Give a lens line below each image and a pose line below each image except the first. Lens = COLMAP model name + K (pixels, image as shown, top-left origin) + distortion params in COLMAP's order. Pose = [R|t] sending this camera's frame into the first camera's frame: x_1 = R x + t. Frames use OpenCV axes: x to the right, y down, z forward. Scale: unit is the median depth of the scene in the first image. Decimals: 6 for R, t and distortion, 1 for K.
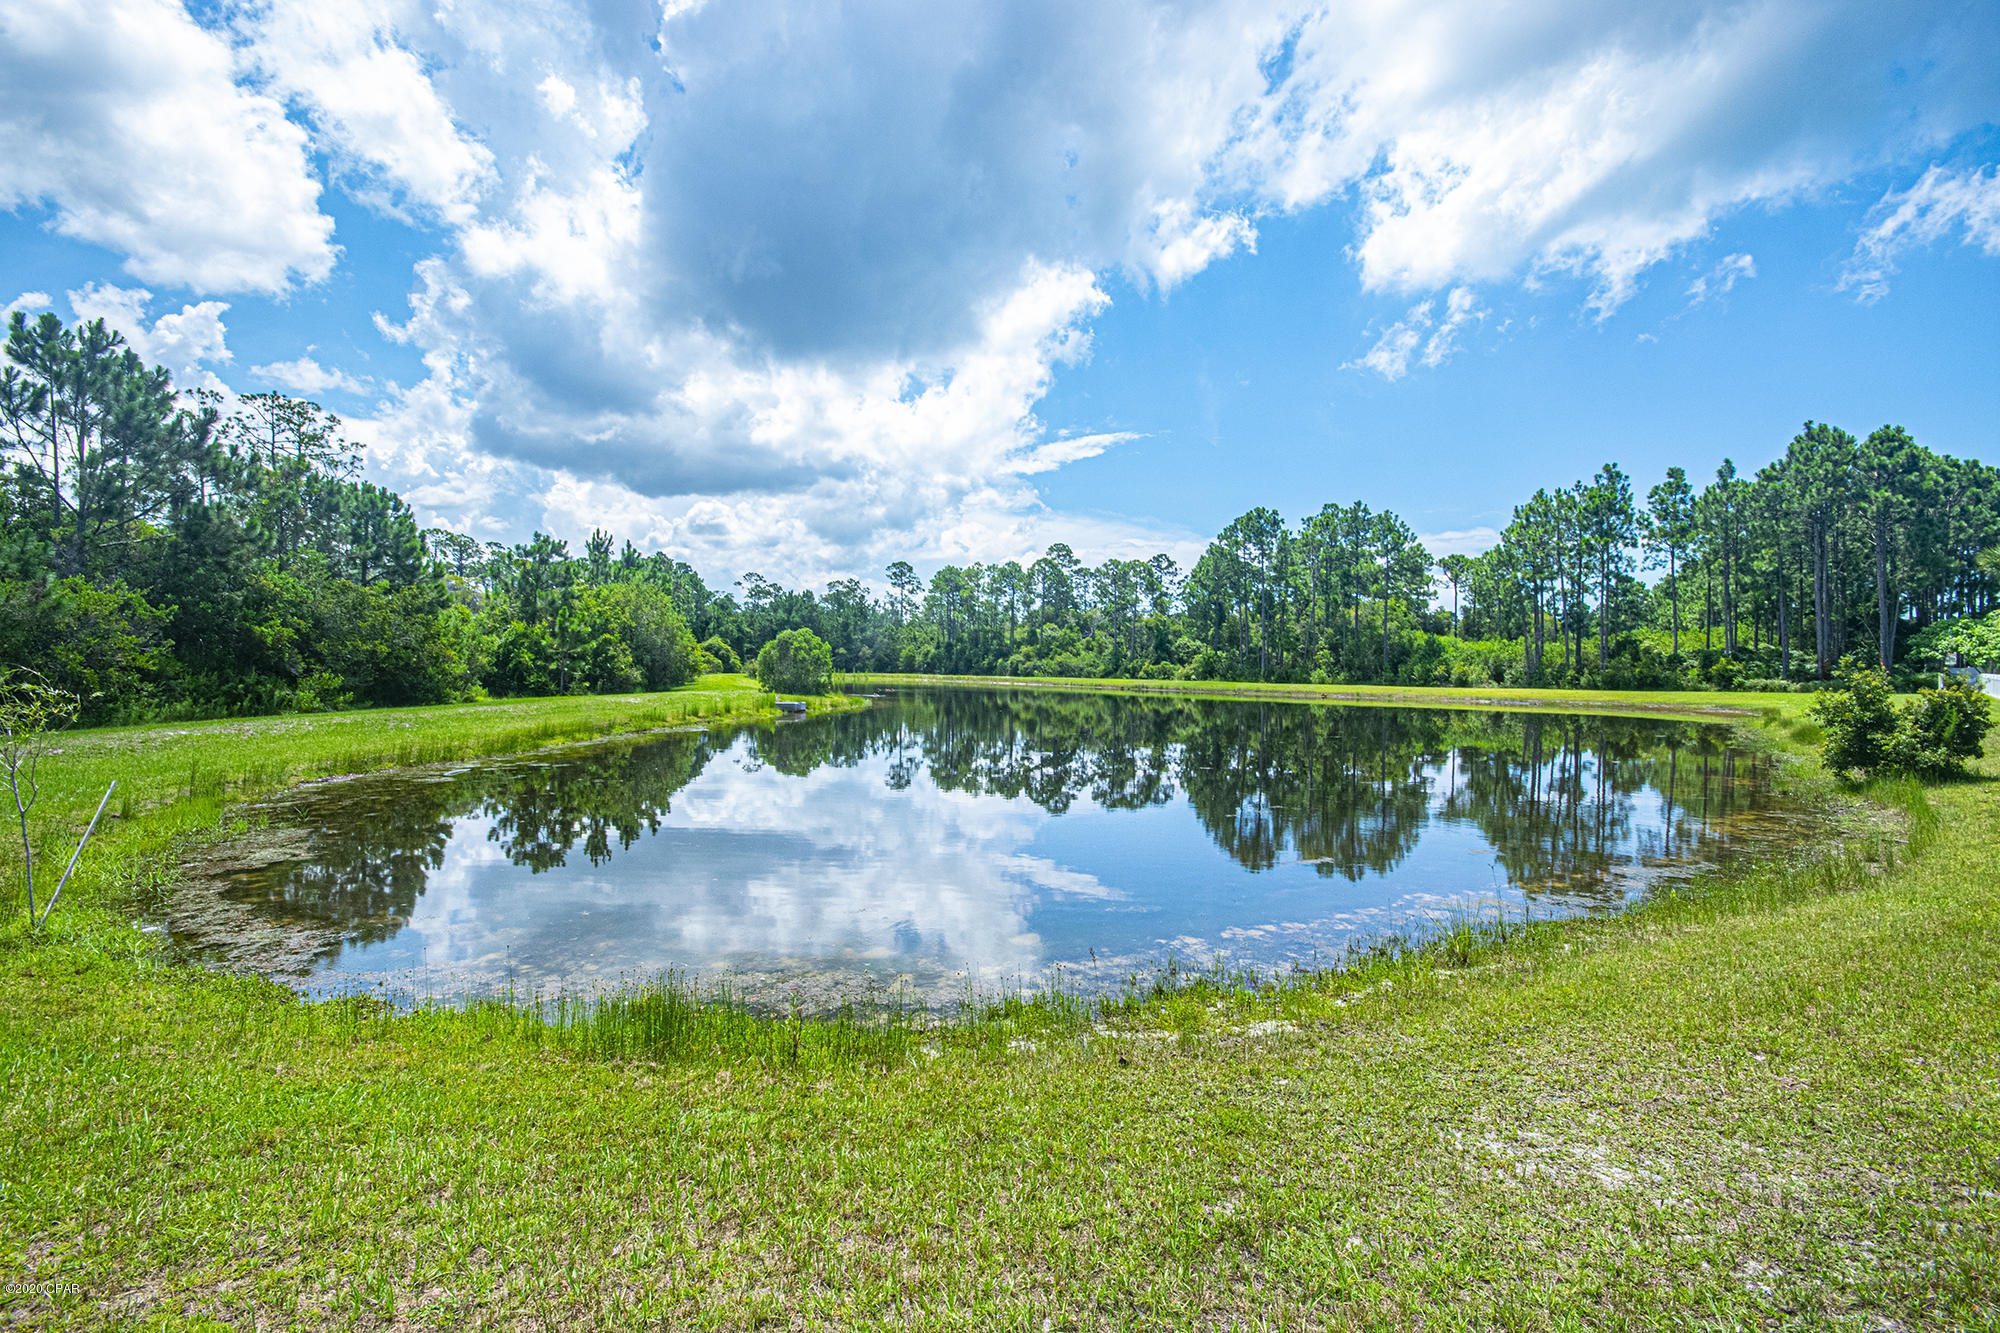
lens RADIAL K [[882.9, 0, 996.6], [0, 882.9, 672.9], [0, 0, 1]] dist [0.001674, -0.002507]
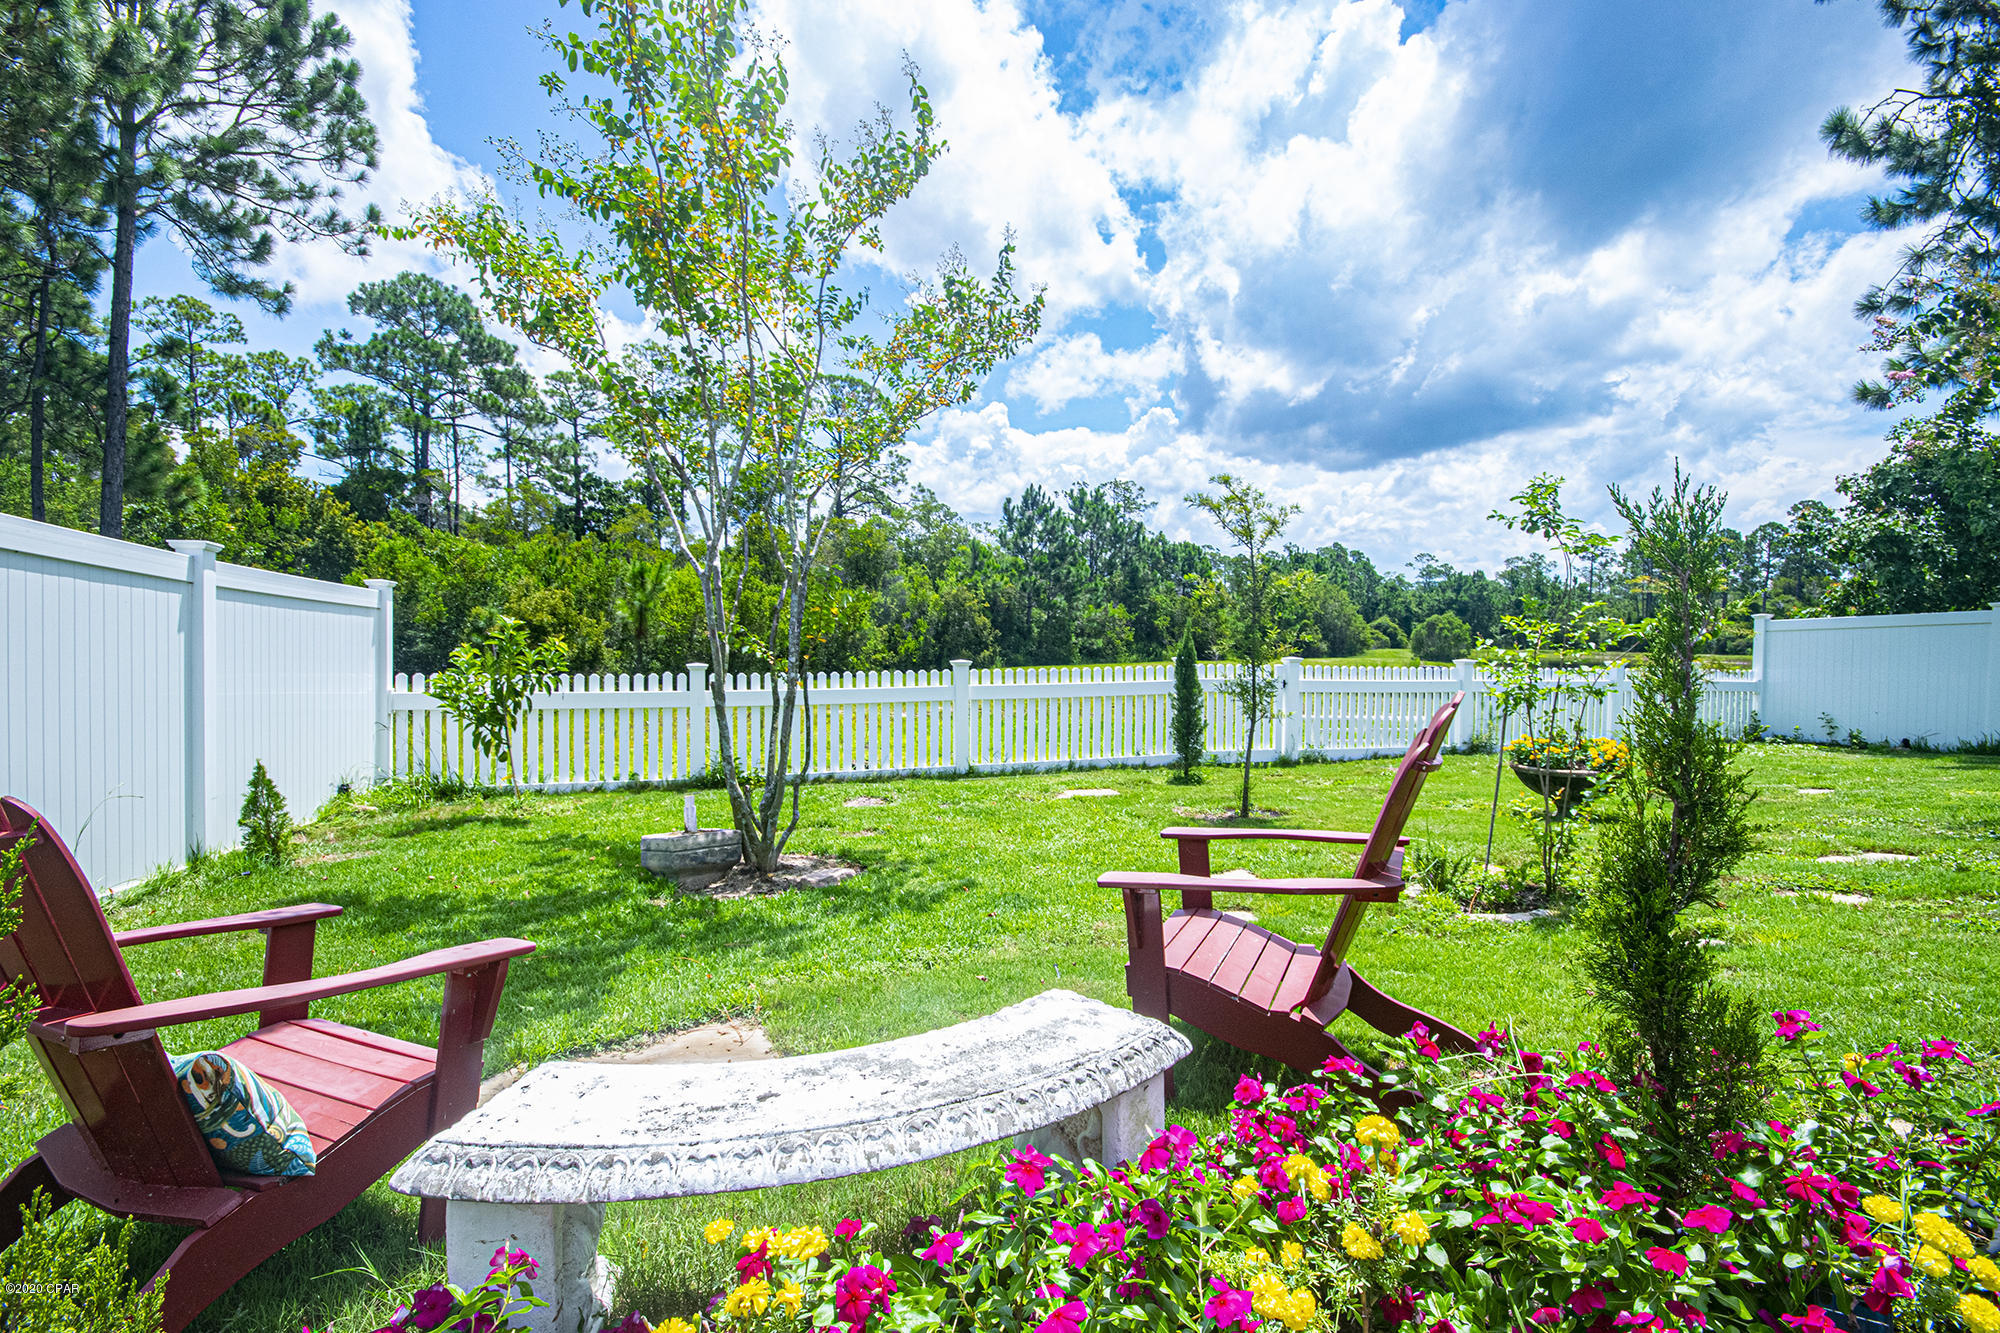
lens RADIAL K [[882.9, 0, 995.3], [0, 882.9, 664.7], [0, 0, 1]] dist [0.001674, -0.002507]
pose [[0.746993, 0.021702, -0.664478, 0.066474], [-0.010680, 0.999730, 0.020646, 0.003099], [0.664746, -0.008325, 0.747023, -0.189450]]
